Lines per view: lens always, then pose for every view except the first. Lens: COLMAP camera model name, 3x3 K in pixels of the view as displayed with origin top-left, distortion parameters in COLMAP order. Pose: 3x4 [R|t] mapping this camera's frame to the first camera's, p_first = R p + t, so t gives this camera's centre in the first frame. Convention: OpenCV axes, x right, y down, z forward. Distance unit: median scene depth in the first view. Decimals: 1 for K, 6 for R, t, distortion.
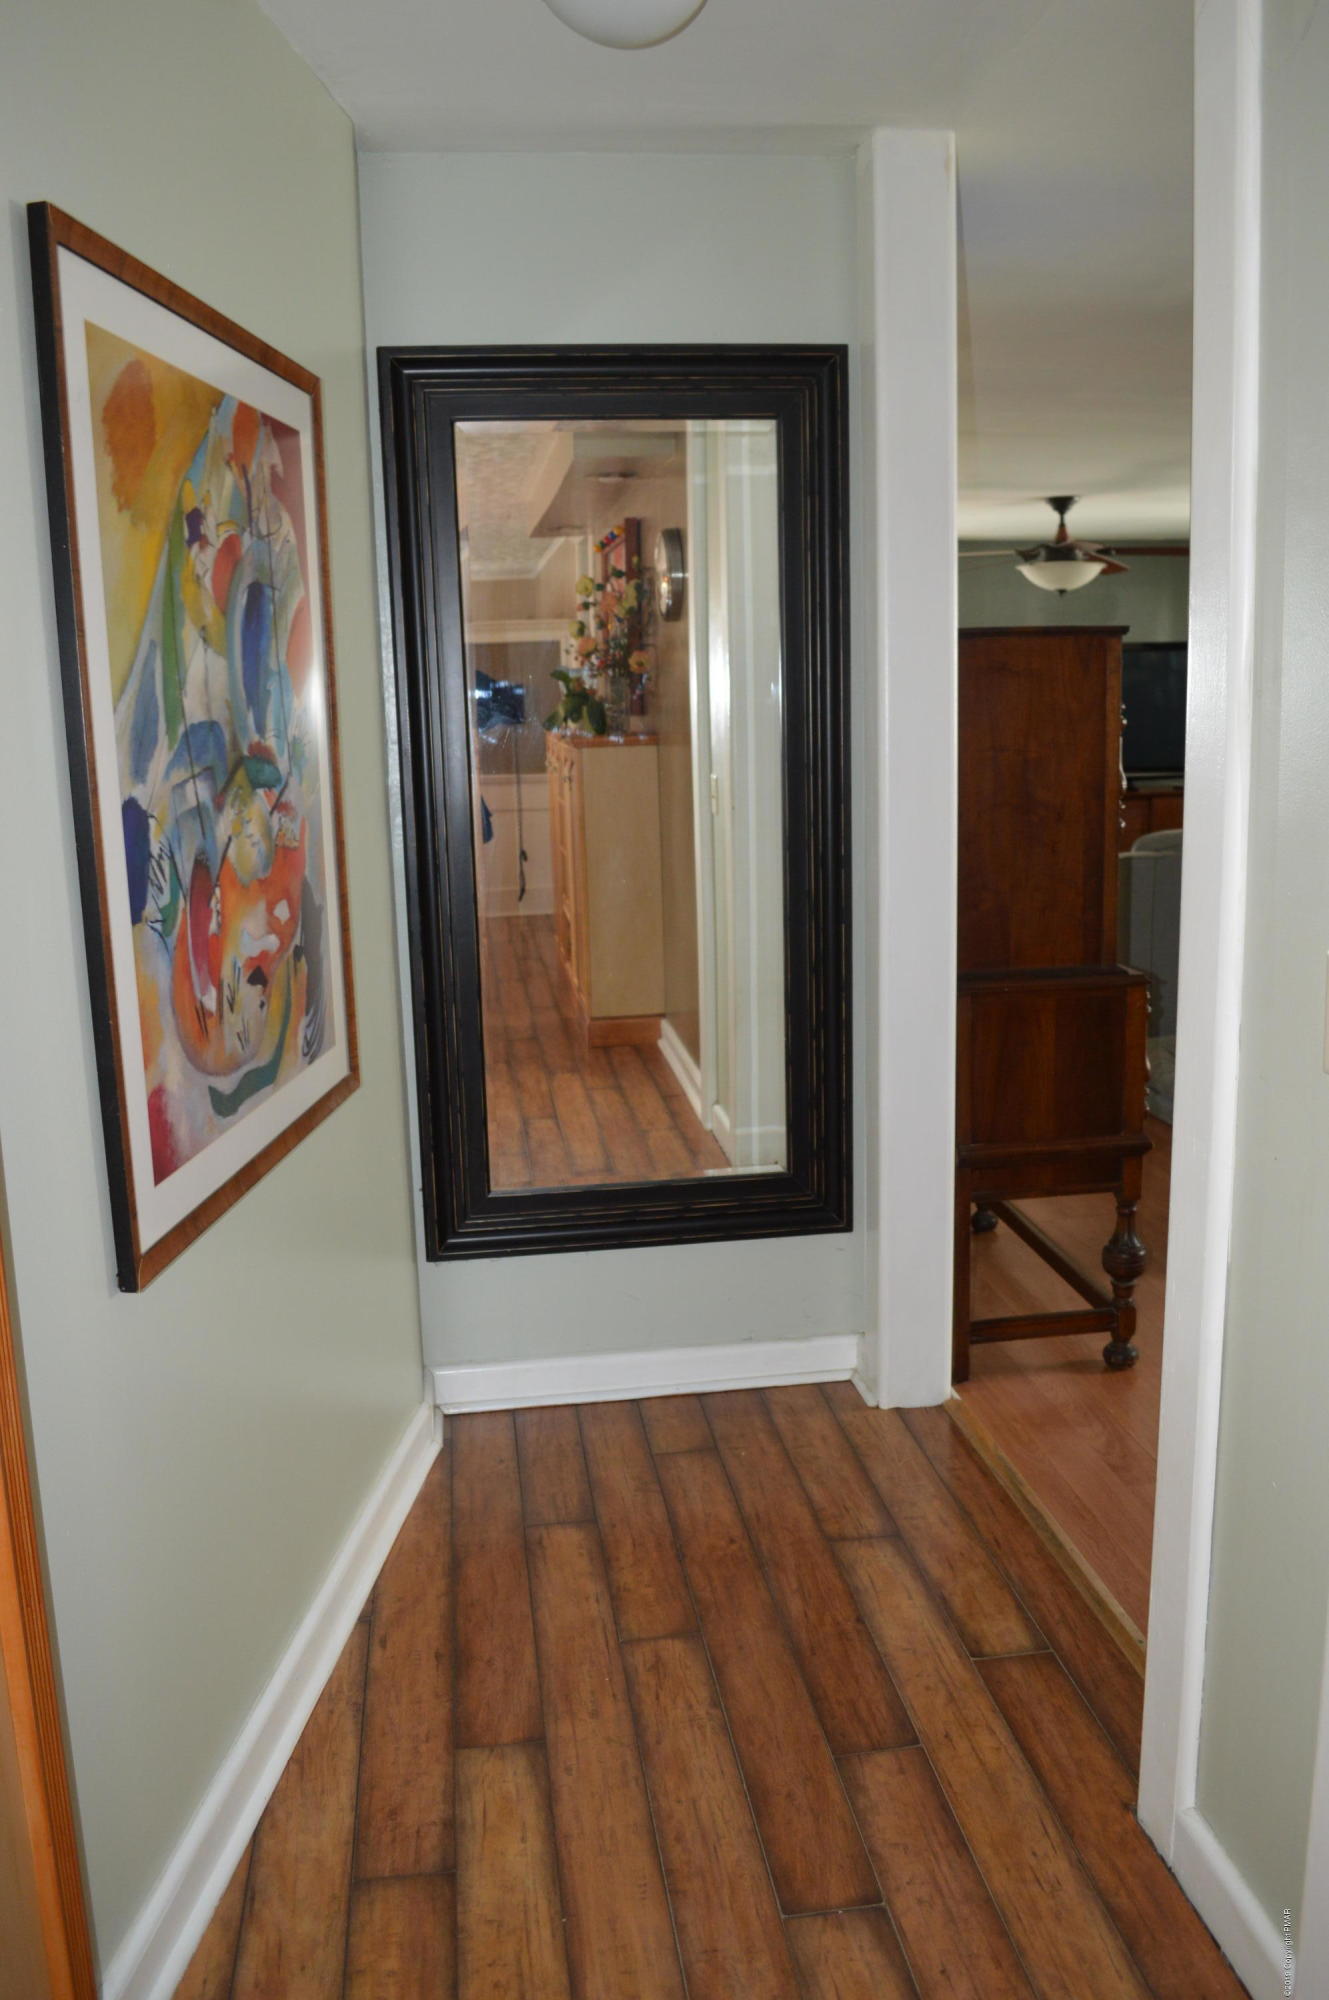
lens RADIAL K [[1601.3, 0, 619.1], [0, 1601.3, 1004.3], [0, 0, 1]] dist [-0.073253, 0.004944]
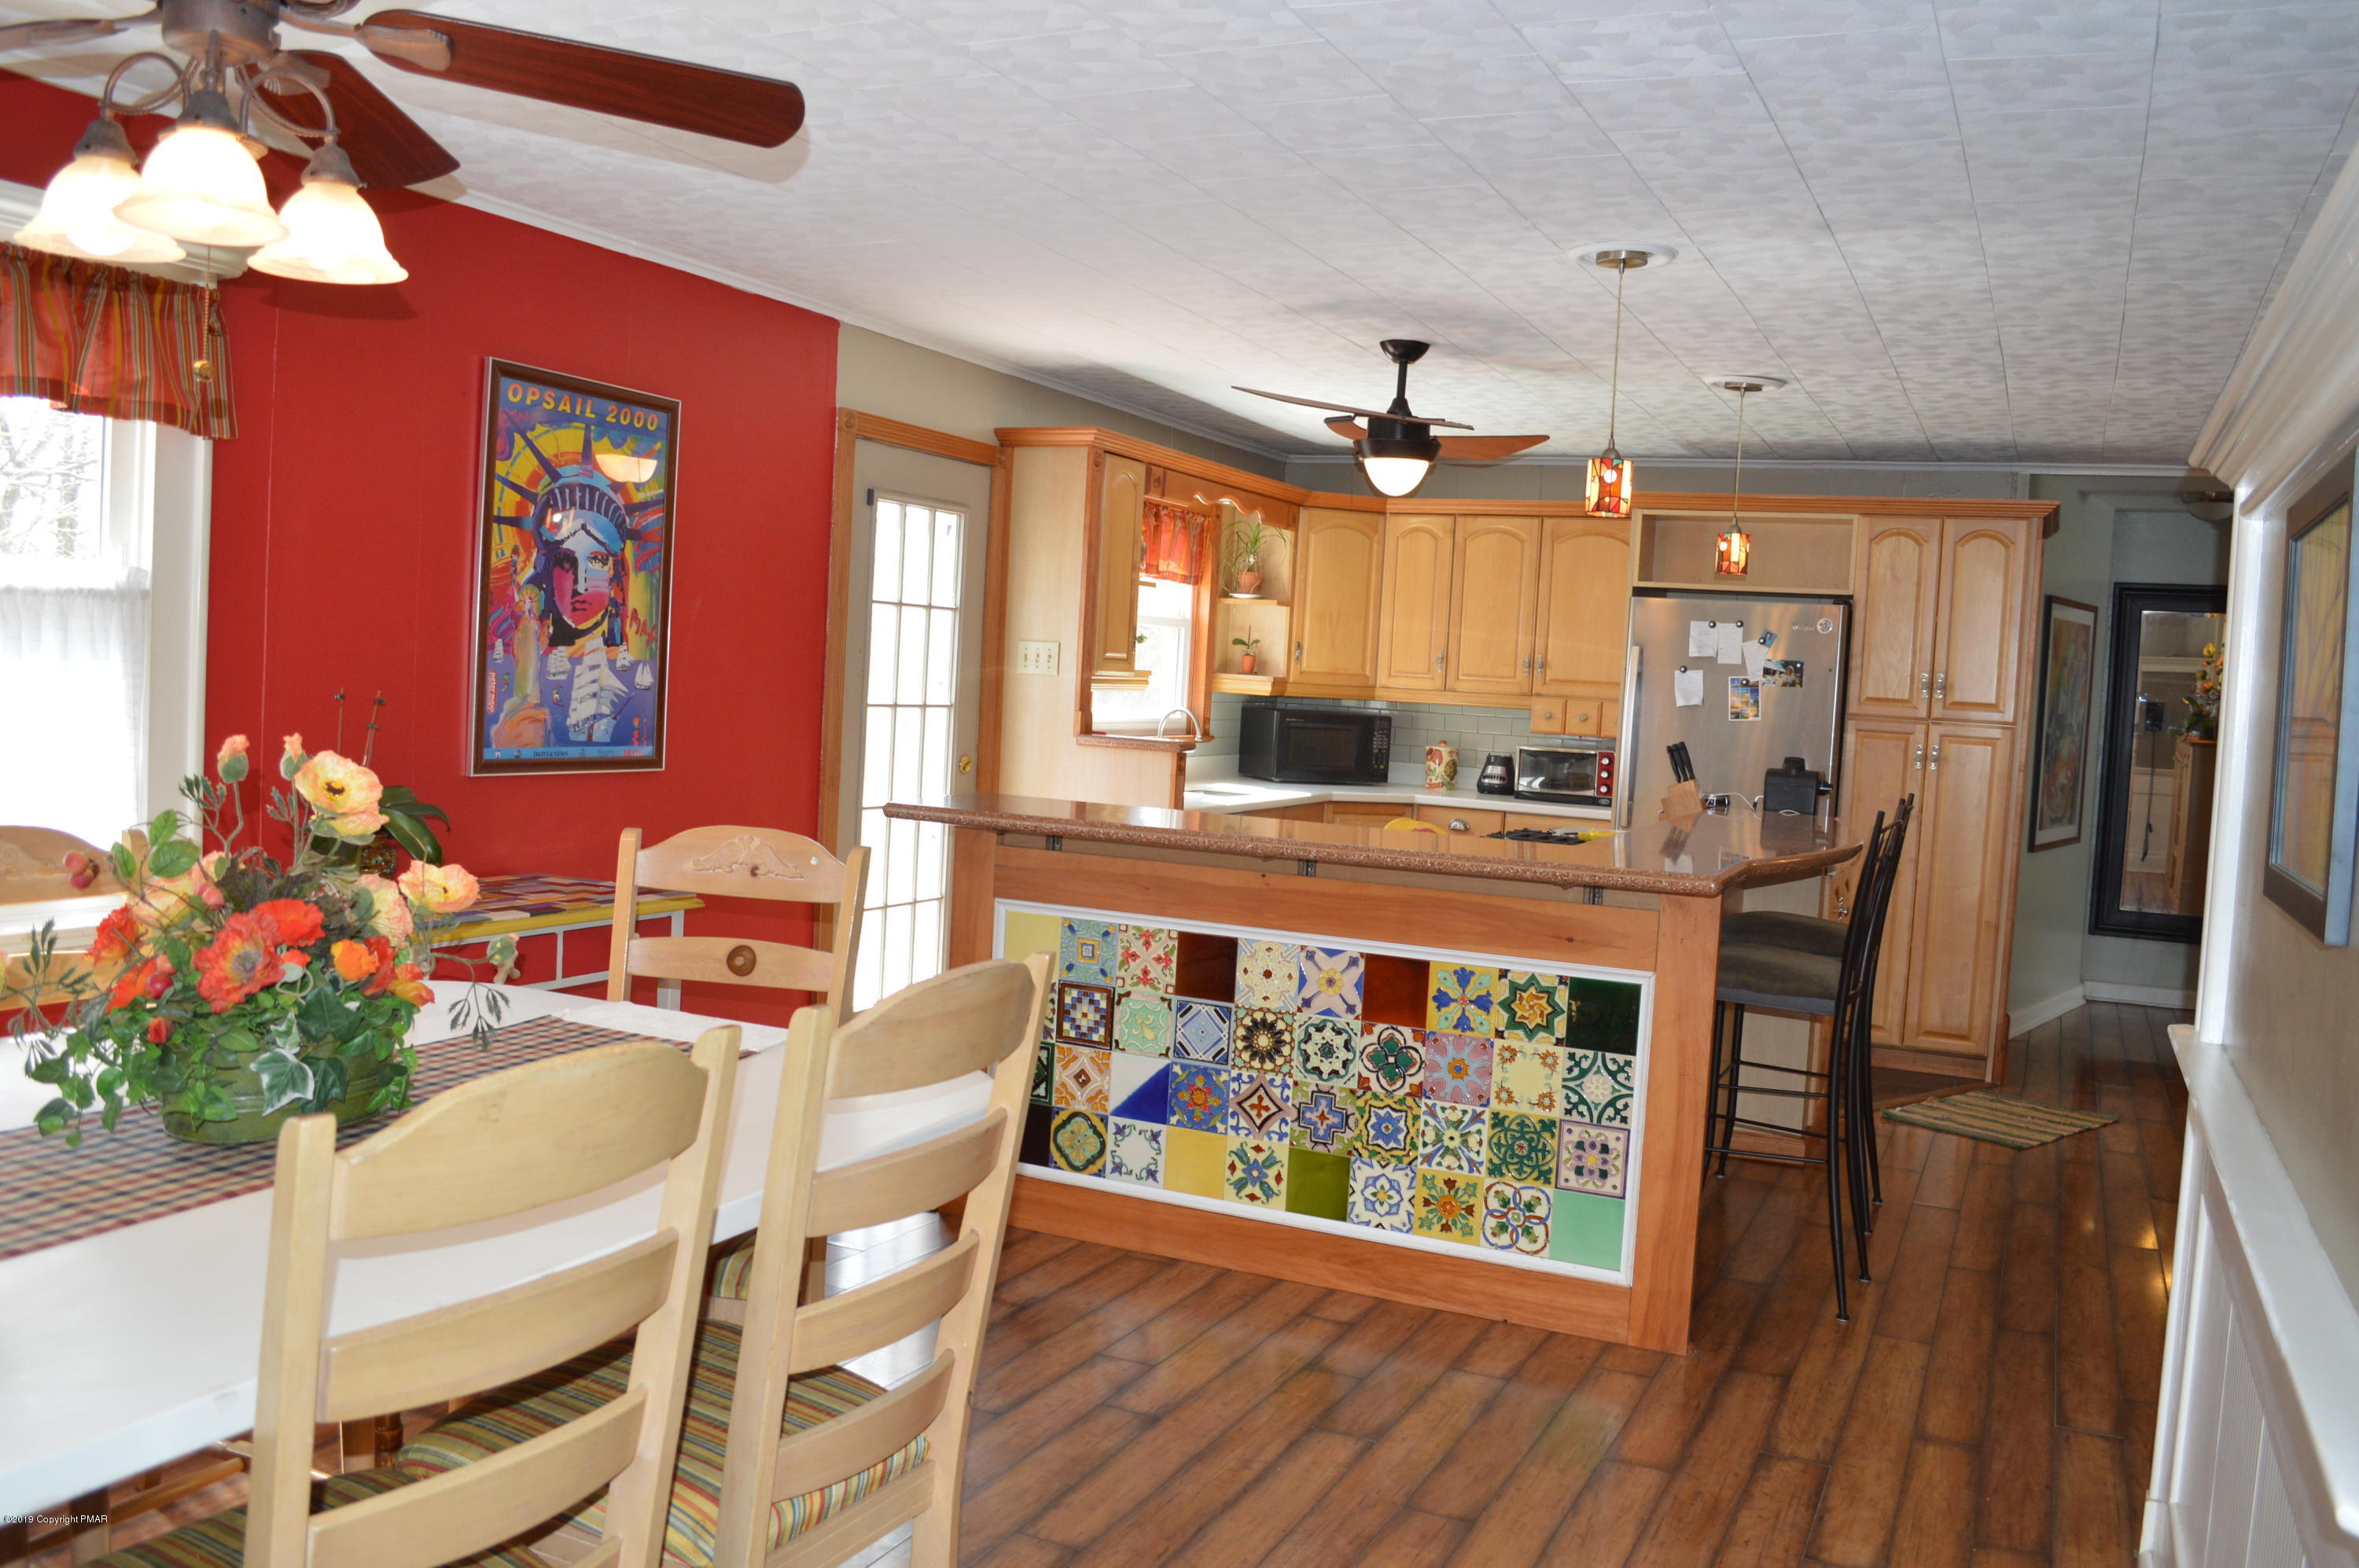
lens RADIAL K [[1890.4, 0, 1195.6], [0, 1890.4, 776.3], [0, 0, 1]] dist [-0.079296, 0.005269]
pose [[0.851931, 0.102486, -0.513527, 0.154218], [-0.170212, 0.981606, -0.086475, 0.409100], [0.495218, 0.161079, 0.853705, -2.207037]]
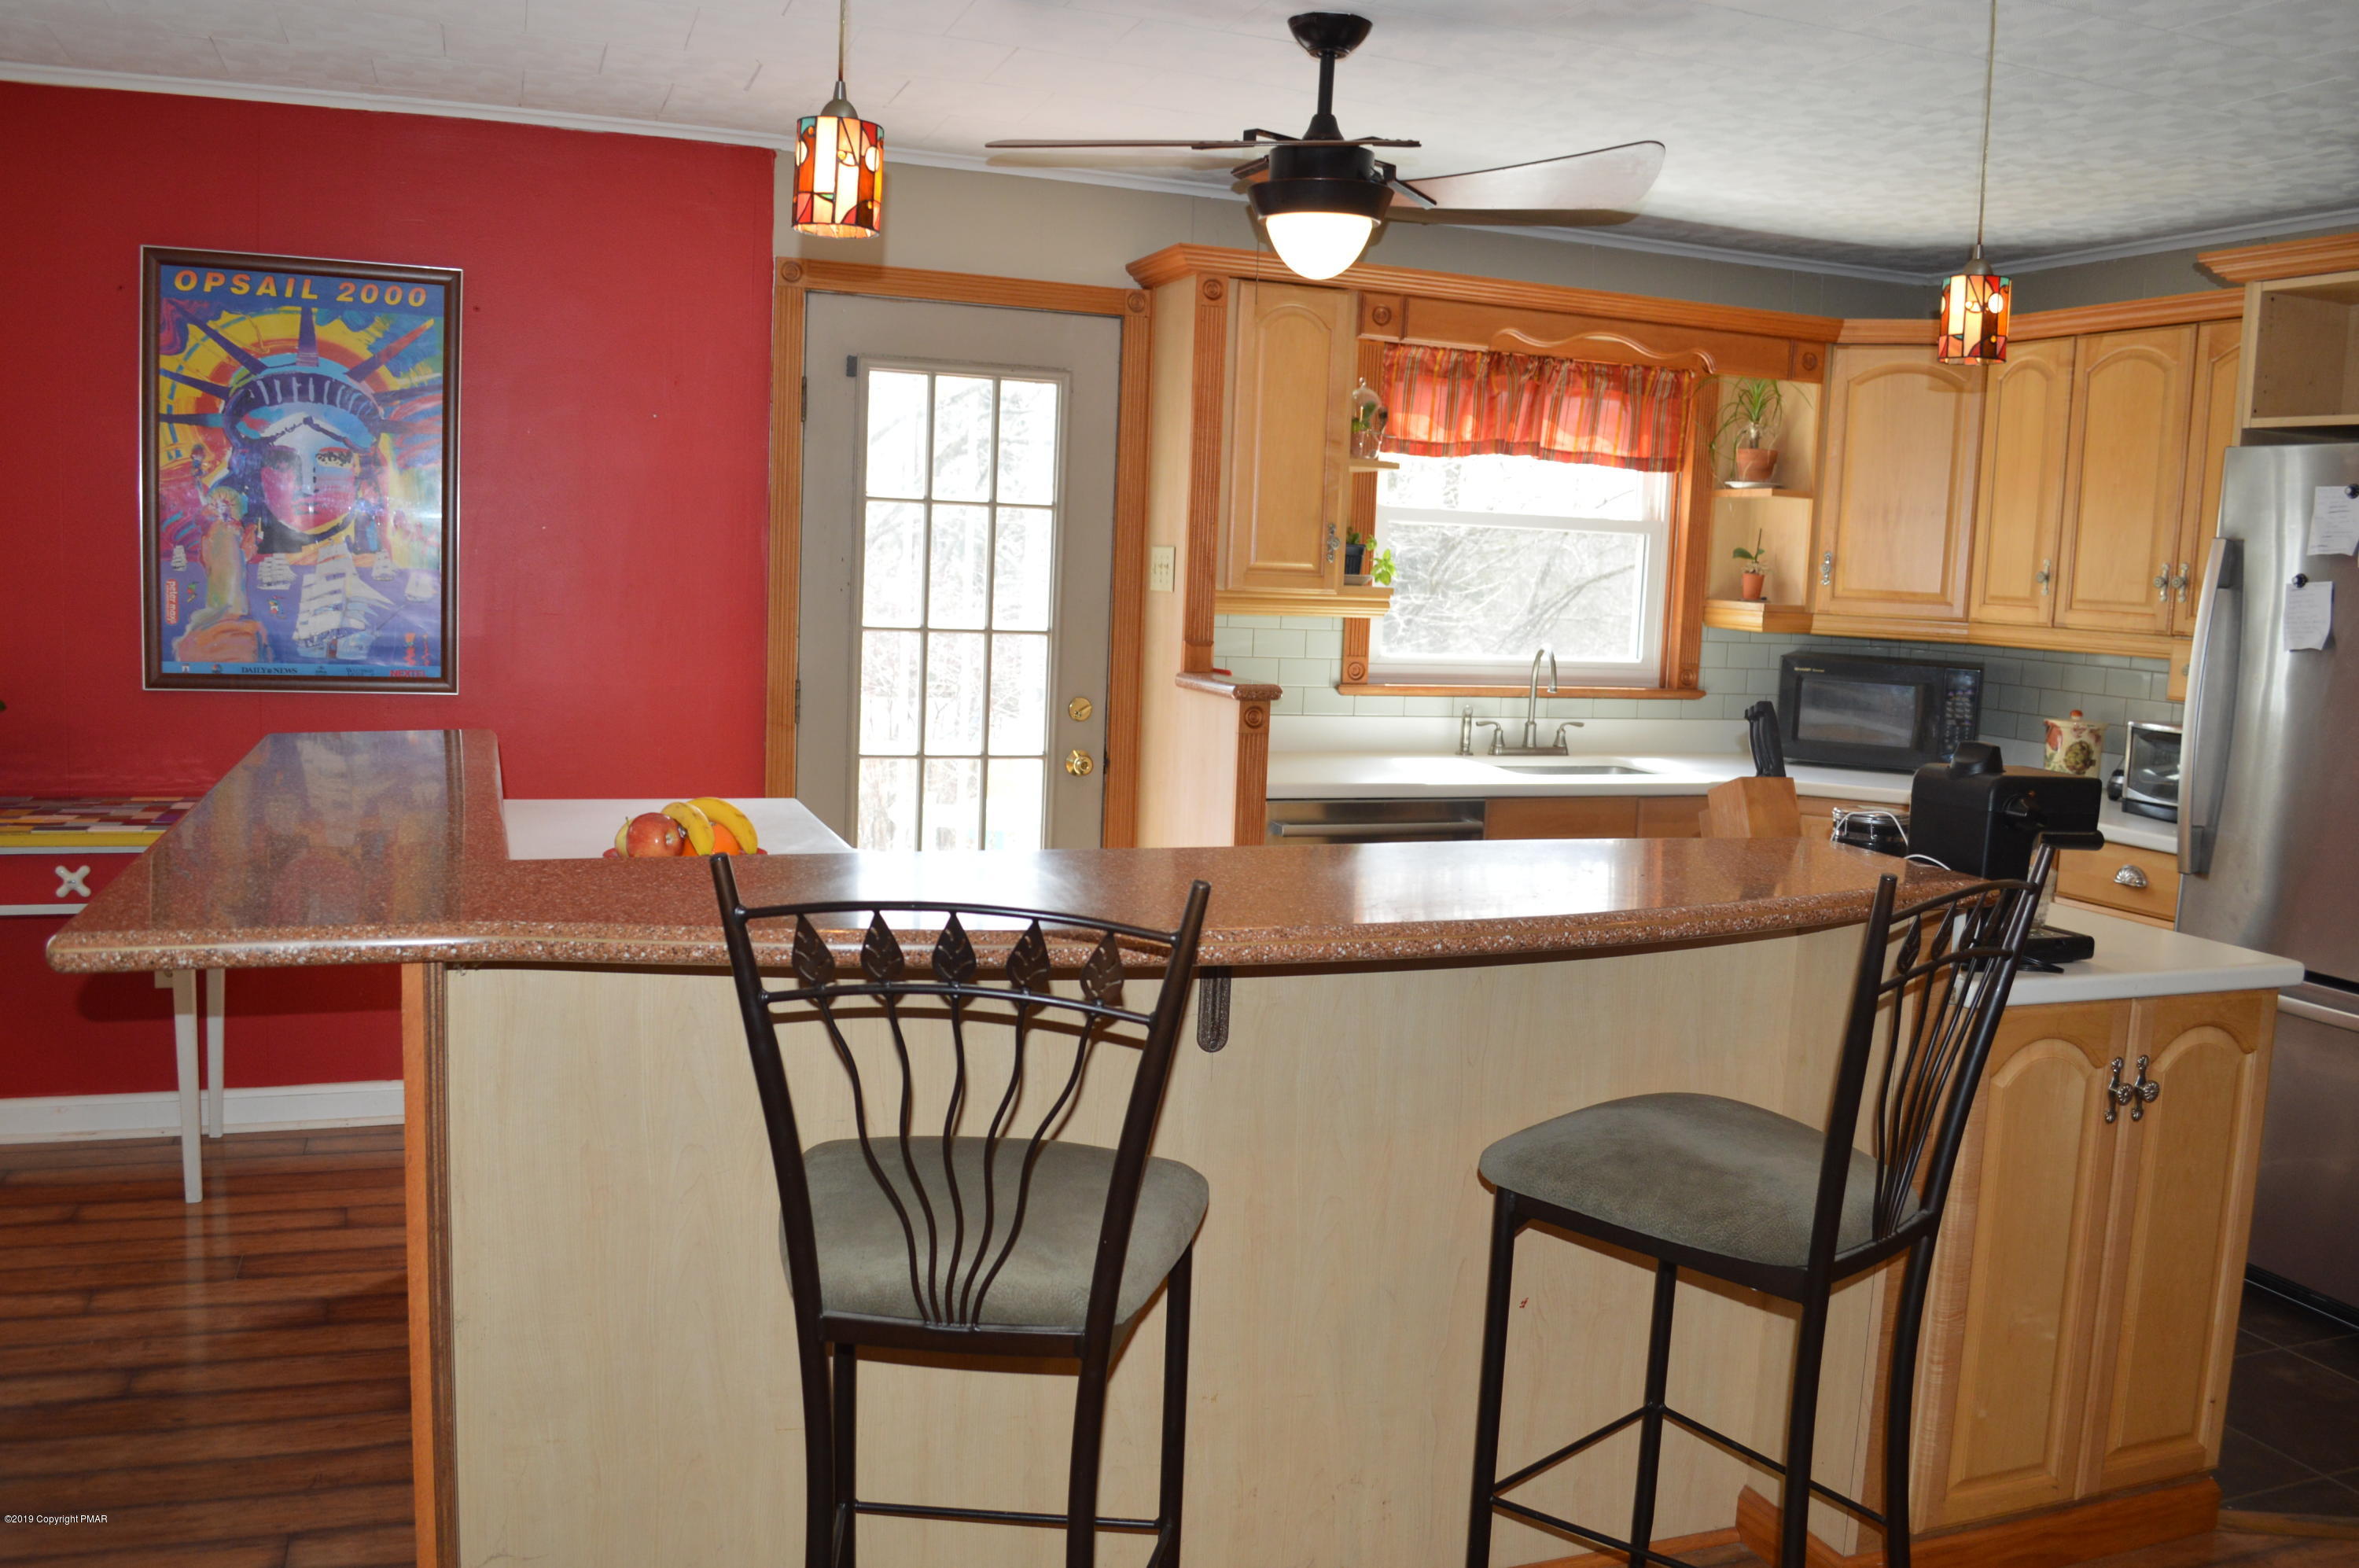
lens RADIAL K [[1879.0, 0, 1194.0], [0, 1879.0, 784.5], [0, 0, 1]] dist [-0.078787, -0.002283]
pose [[0.246988, 0.152926, -0.956875, 0.423633], [-0.224406, 0.969652, 0.097044, 0.148733], [0.942676, 0.190760, 0.273810, -0.910349]]
